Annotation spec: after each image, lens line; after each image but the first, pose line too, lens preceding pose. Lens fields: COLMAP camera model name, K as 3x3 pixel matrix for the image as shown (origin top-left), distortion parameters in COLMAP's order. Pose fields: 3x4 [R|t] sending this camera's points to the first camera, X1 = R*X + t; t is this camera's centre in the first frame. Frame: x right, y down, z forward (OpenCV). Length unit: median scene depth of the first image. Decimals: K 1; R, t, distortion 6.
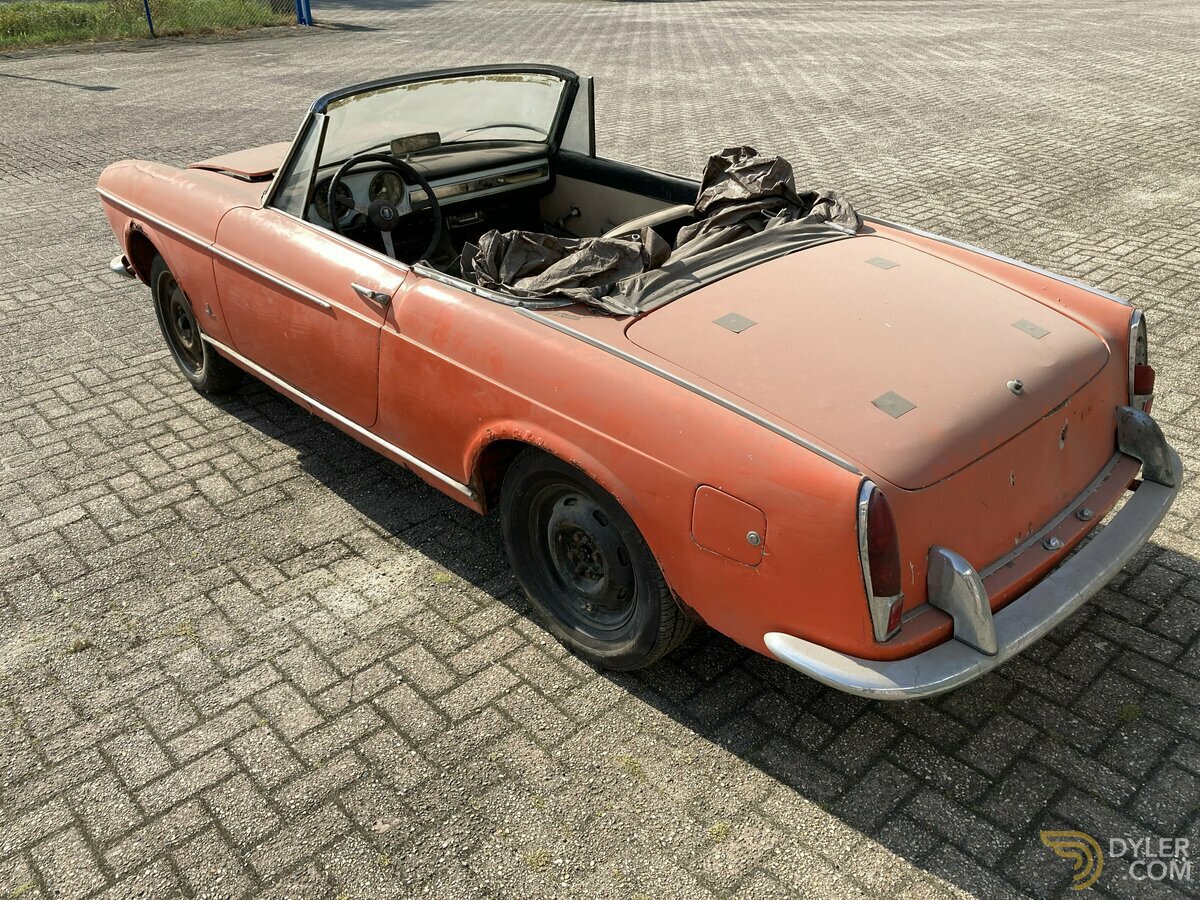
lens RADIAL K [[982.8, 0, 615.4], [0, 982.8, 448.5], [0, 0, 1]] dist [0.050731, -0.050344]
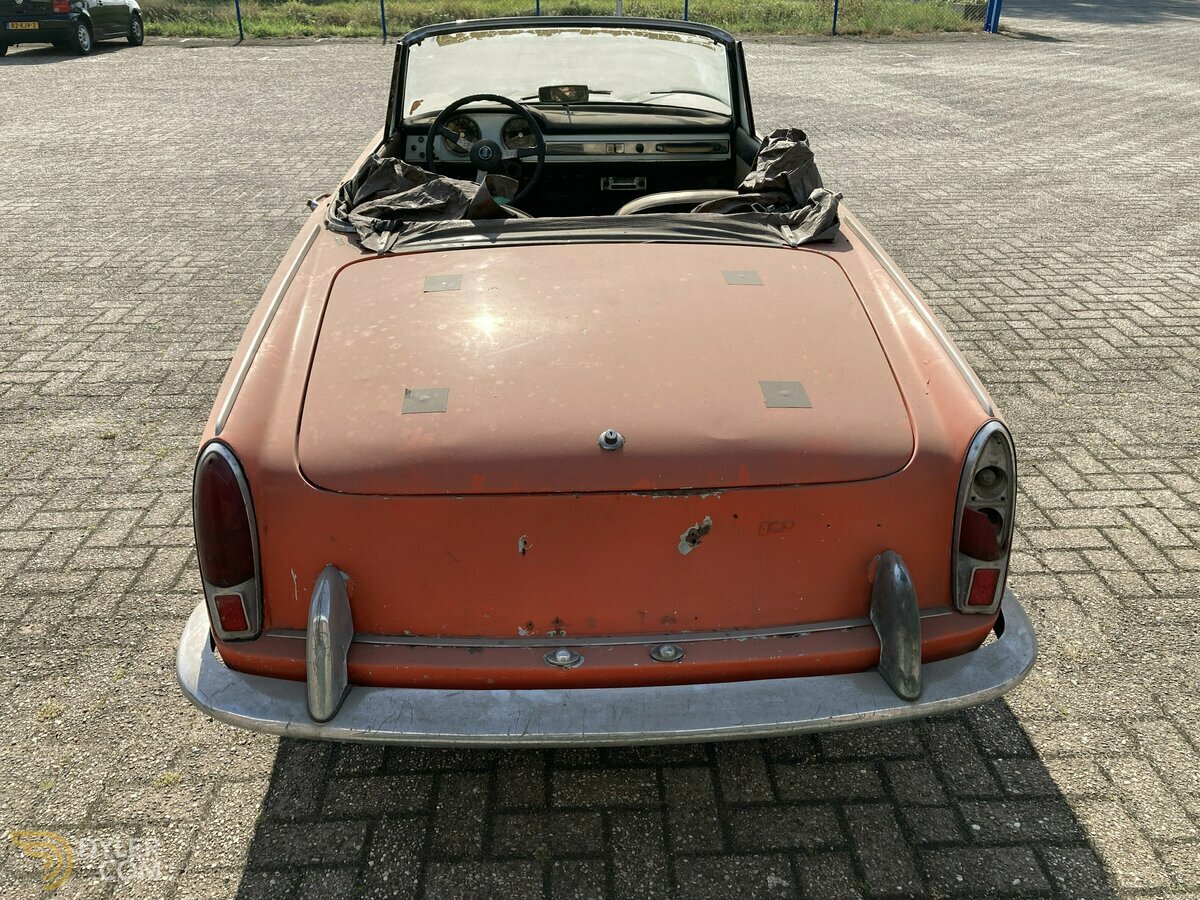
lens RADIAL K [[983.4, 0, 592.2], [0, 983.4, 443.8], [0, 0, 1]] dist [0.040997, -0.007811]
pose [[0.748051, 0.309796, -0.586896, 0.537488], [-0.319760, 0.943185, 0.090303, -0.079207], [0.581527, 0.120115, 0.804611, 0.271558]]
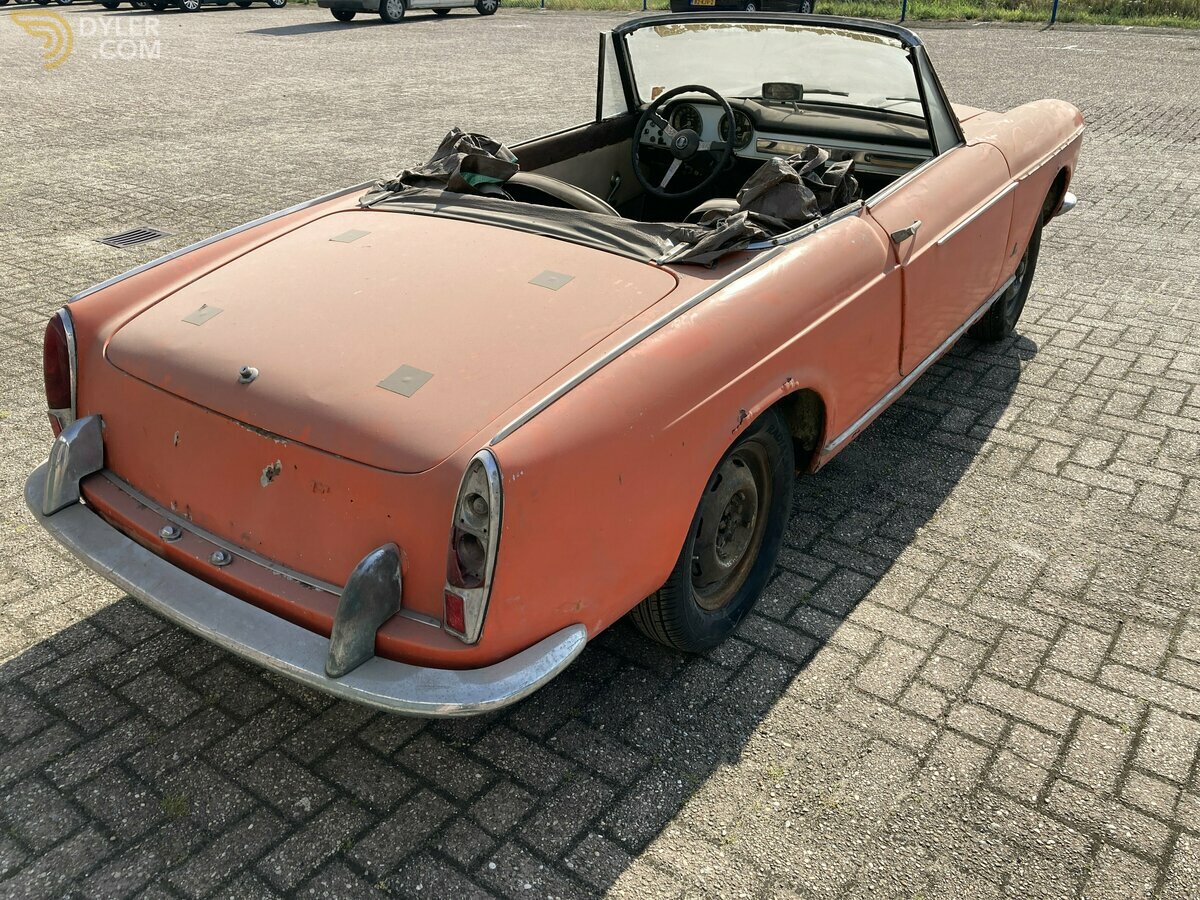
lens RADIAL K [[1001.3, 0, 600.0], [0, 1001.3, 450.0], [0, 0, 1]] dist [0.015448, 0.009187]
pose [[0.176648, 0.464872, -0.867577, 0.815180], [-0.454272, 0.820451, 0.347126, -0.294952], [0.873174, 0.332797, 0.356109, 0.643549]]
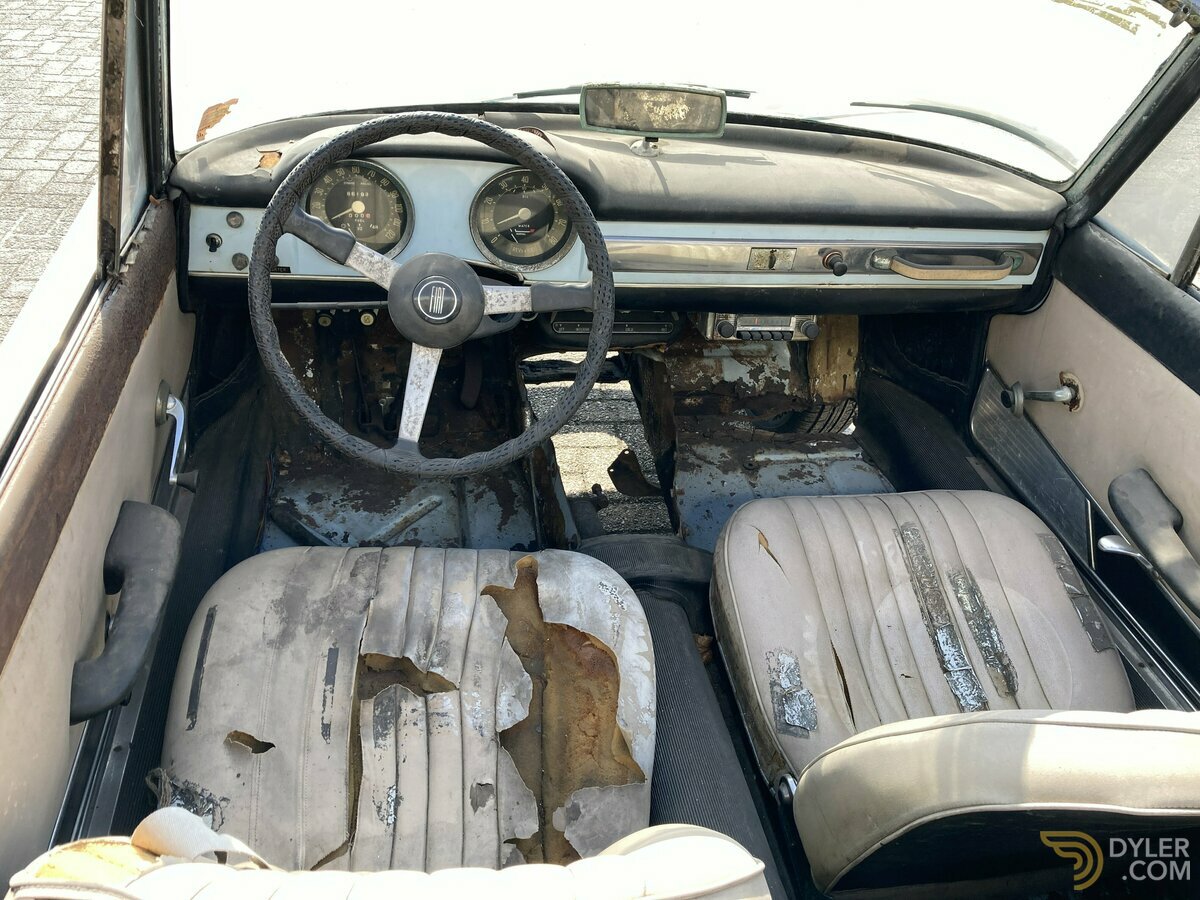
lens RADIAL K [[982.8, 0, 615.4], [0, 982.8, 448.5], [0, 0, 1]] dist [0.050731, -0.050344]
pose [[0.824599, 0.395093, -0.404892, -0.025566], [-0.356406, 0.918634, 0.170549, -0.265792], [0.439330, 0.003671, 0.898318, 0.712183]]
